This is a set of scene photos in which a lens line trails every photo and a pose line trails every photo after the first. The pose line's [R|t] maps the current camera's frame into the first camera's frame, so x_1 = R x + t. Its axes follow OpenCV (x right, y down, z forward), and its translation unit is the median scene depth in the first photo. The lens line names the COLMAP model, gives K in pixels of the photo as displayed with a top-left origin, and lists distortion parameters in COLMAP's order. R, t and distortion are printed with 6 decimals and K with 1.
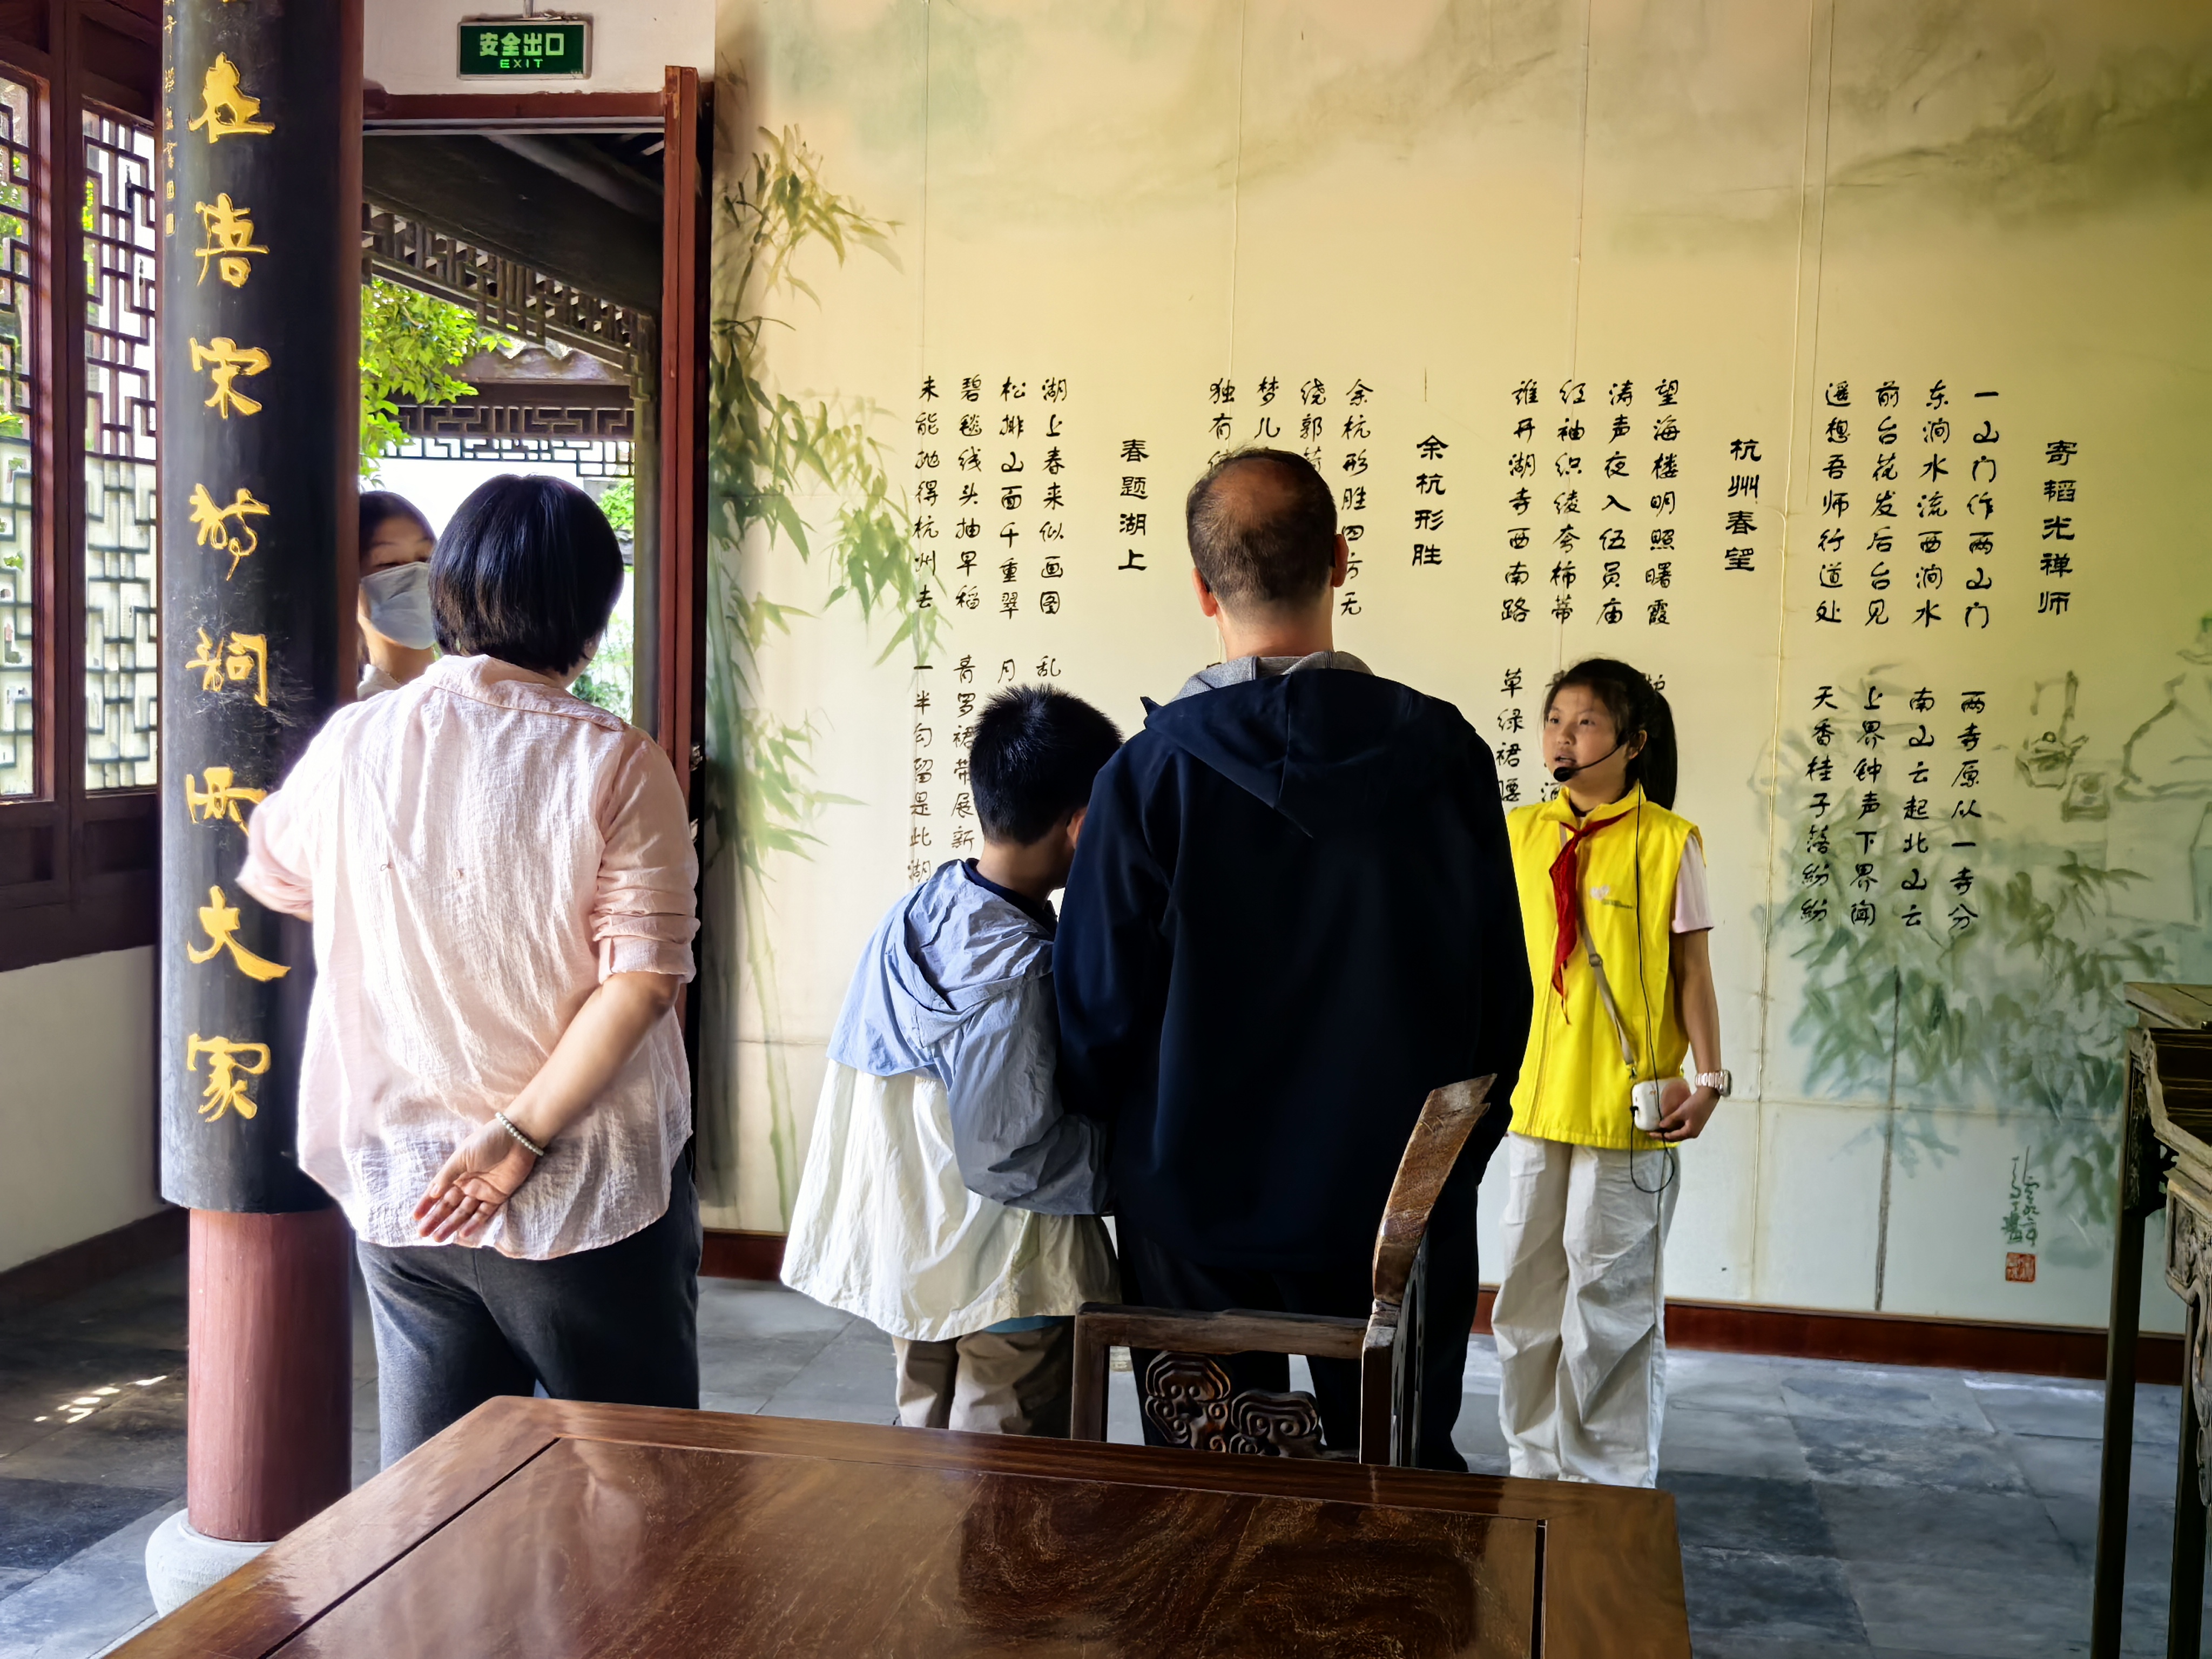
lens RADIAL K [[2528.5, 0, 1104.3], [0, 2528.5, 846.1], [0, 0, 1]] dist [0.037795, 0.000000]
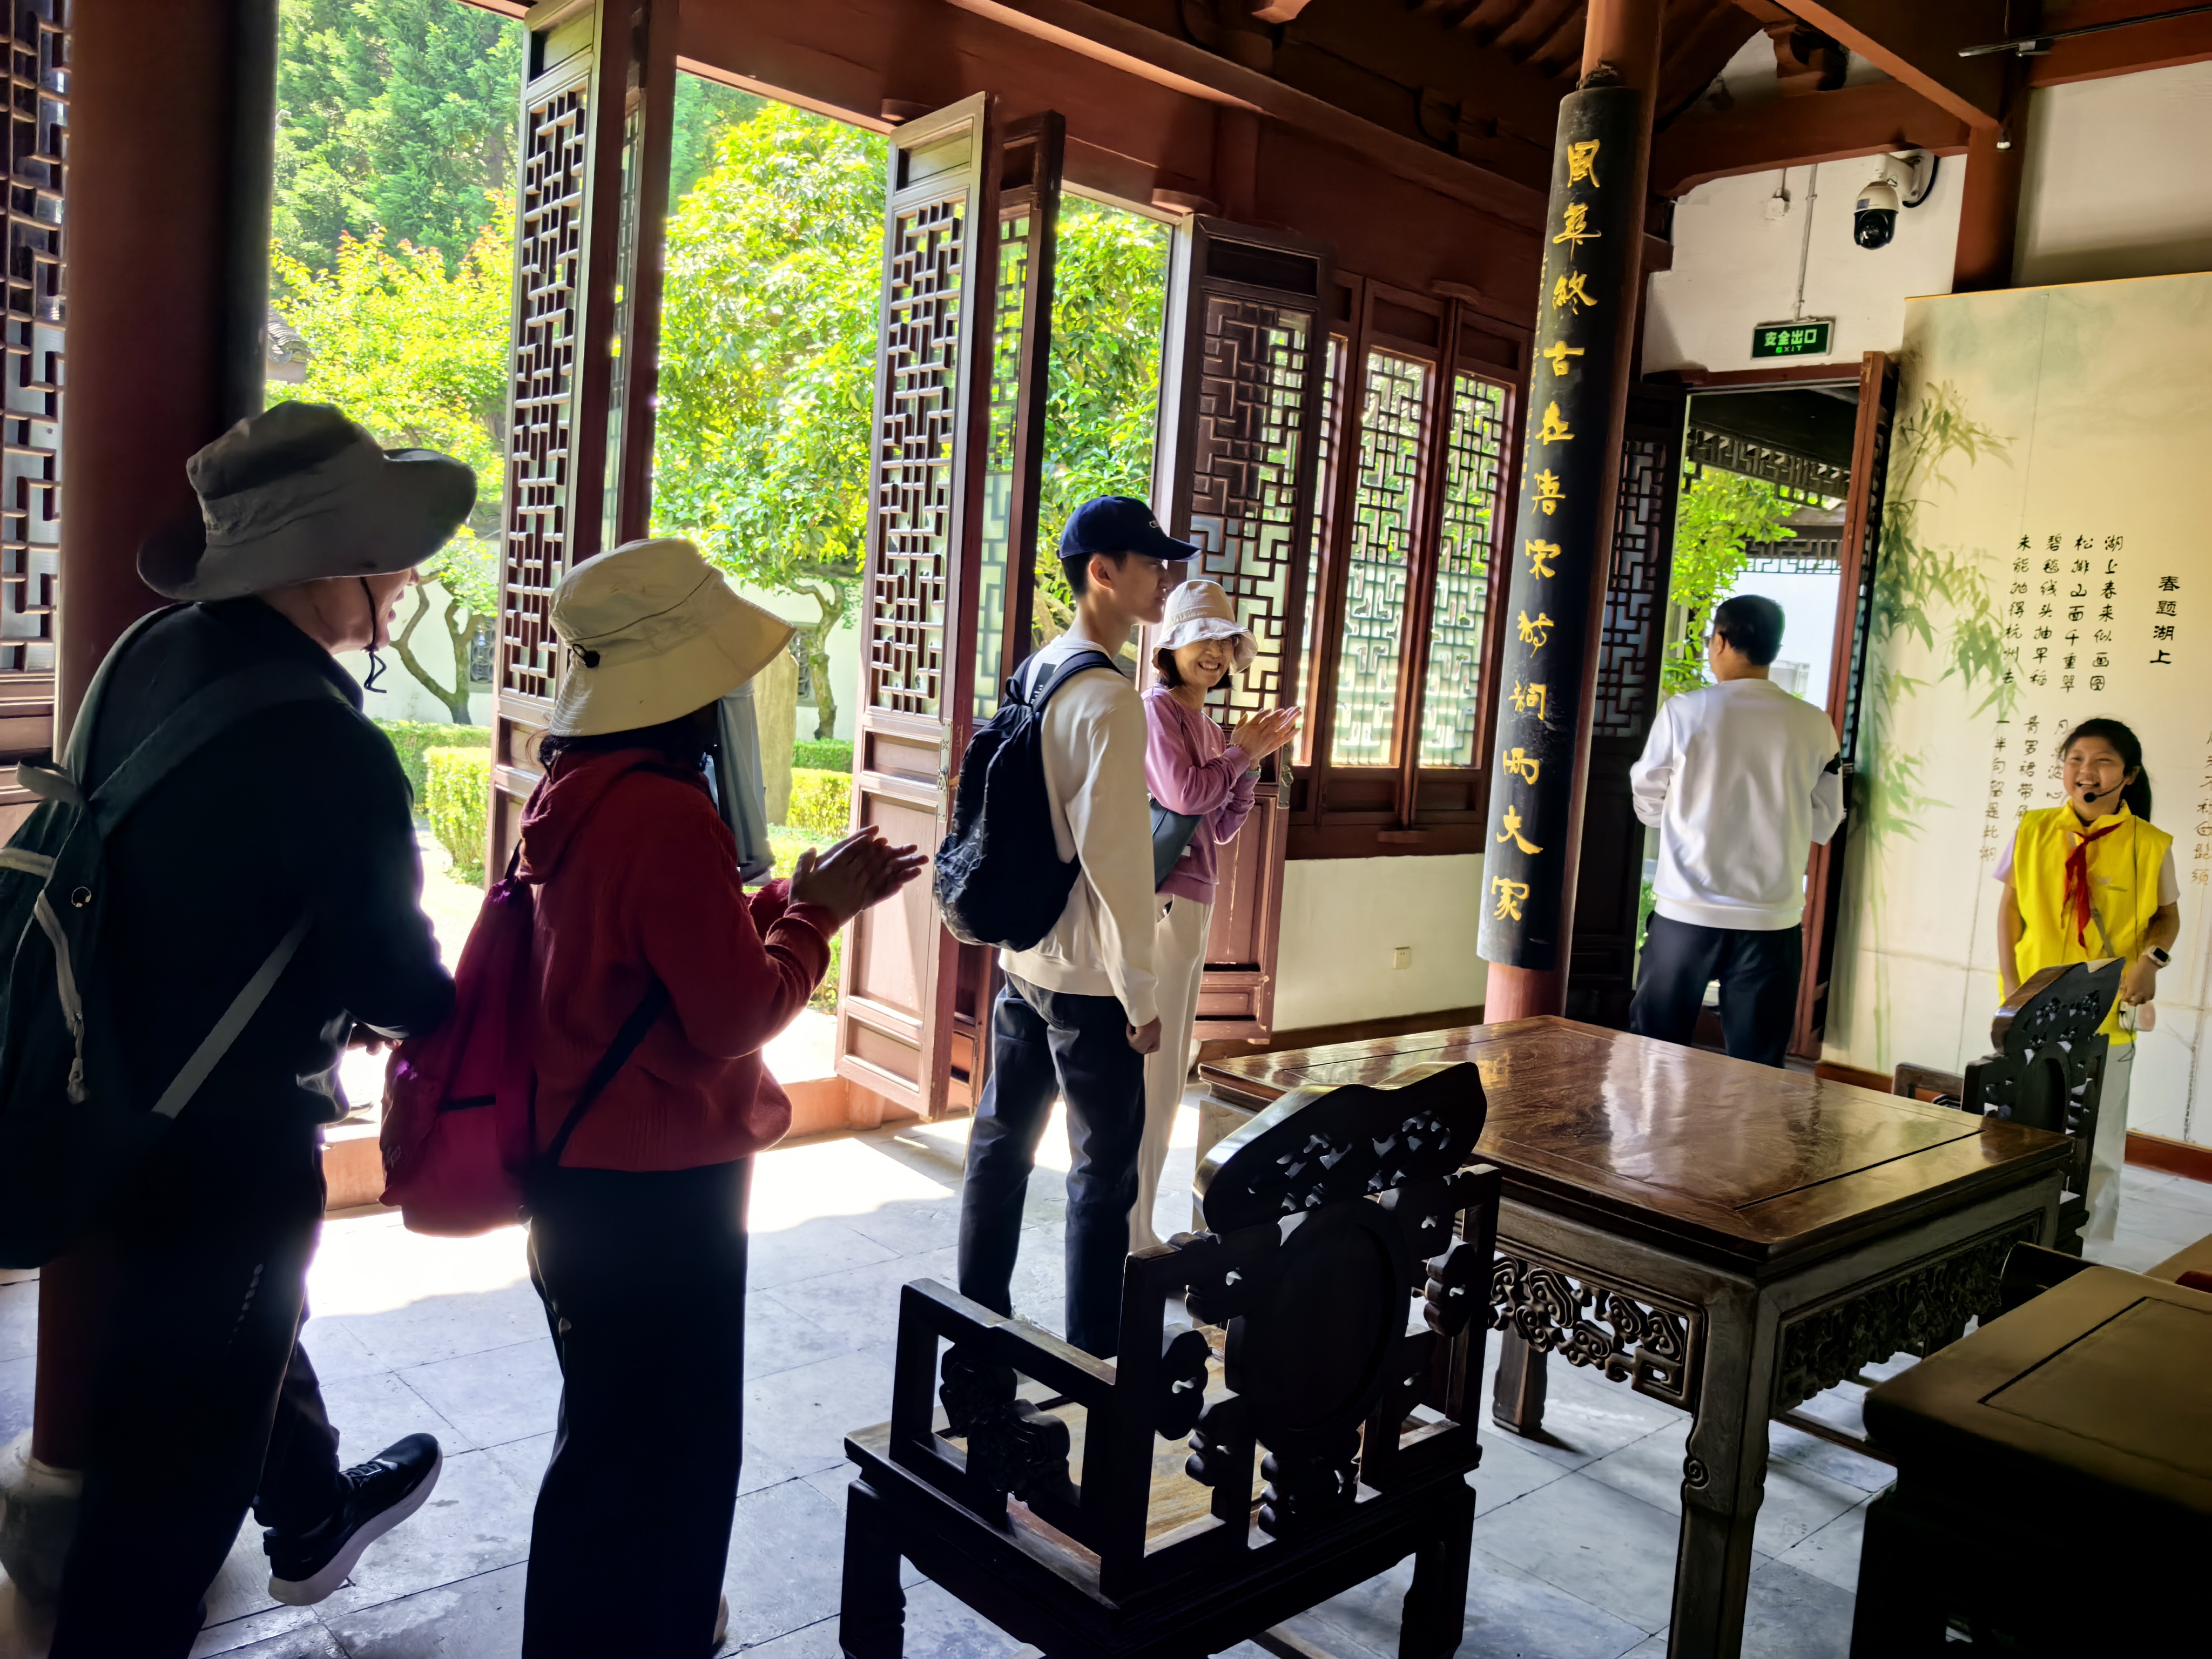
lens RADIAL K [[1750.3, 0, 1102.9], [0, 1750.3, 826.1], [0, 0, 1]] dist [0.047922, 0.004824]
pose [[0.797183, 0.088841, -0.597165, 0.144081], [-0.091168, 0.995486, 0.026395, 0.015239], [0.596814, 0.033401, 0.801684, -0.204556]]
